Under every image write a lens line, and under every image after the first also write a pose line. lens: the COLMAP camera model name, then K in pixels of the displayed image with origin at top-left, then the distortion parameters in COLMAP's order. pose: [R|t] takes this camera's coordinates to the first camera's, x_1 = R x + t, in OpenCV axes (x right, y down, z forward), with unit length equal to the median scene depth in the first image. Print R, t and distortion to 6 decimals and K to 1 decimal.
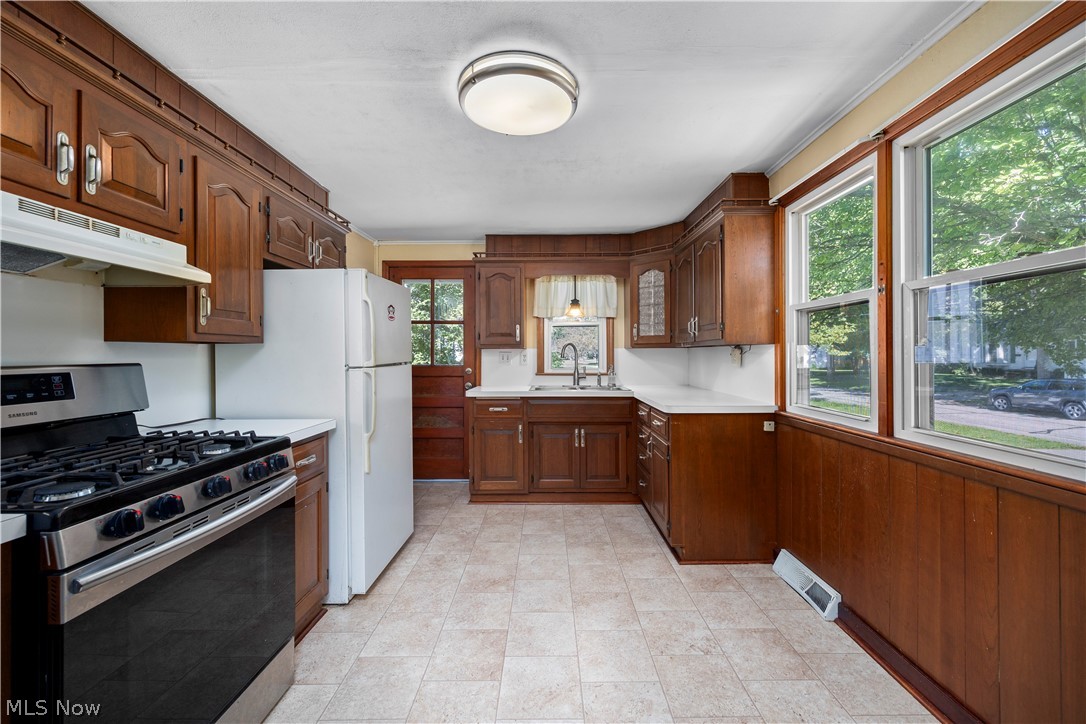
lens RADIAL K [[419.4, 0, 555.5], [0, 419.4, 354.5], [0, 0, 1]] dist [0.000189, 0.000052]
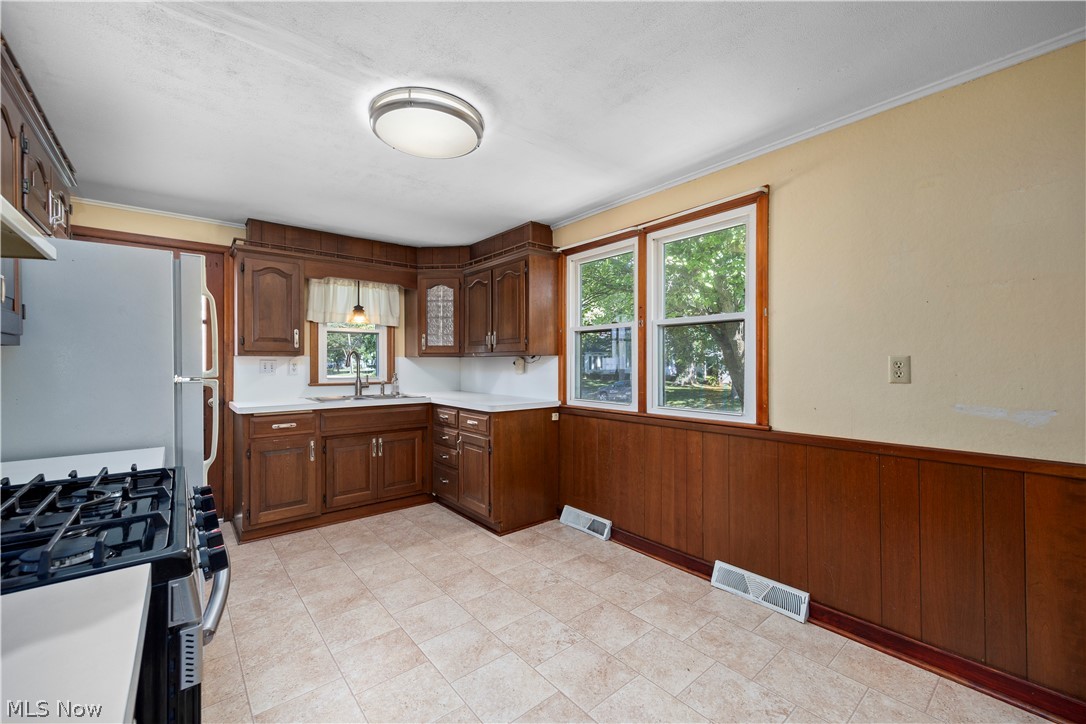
lens RADIAL K [[419.4, 0, 546.4], [0, 419.4, 364.8], [0, 0, 1]] dist [0.000189, 0.000052]
pose [[0.778684, -0.001231, 0.627415, -0.345404], [-0.000773, 0.999995, 0.002921, 0.000987], [-0.627416, -0.002759, 0.778679, -0.025420]]
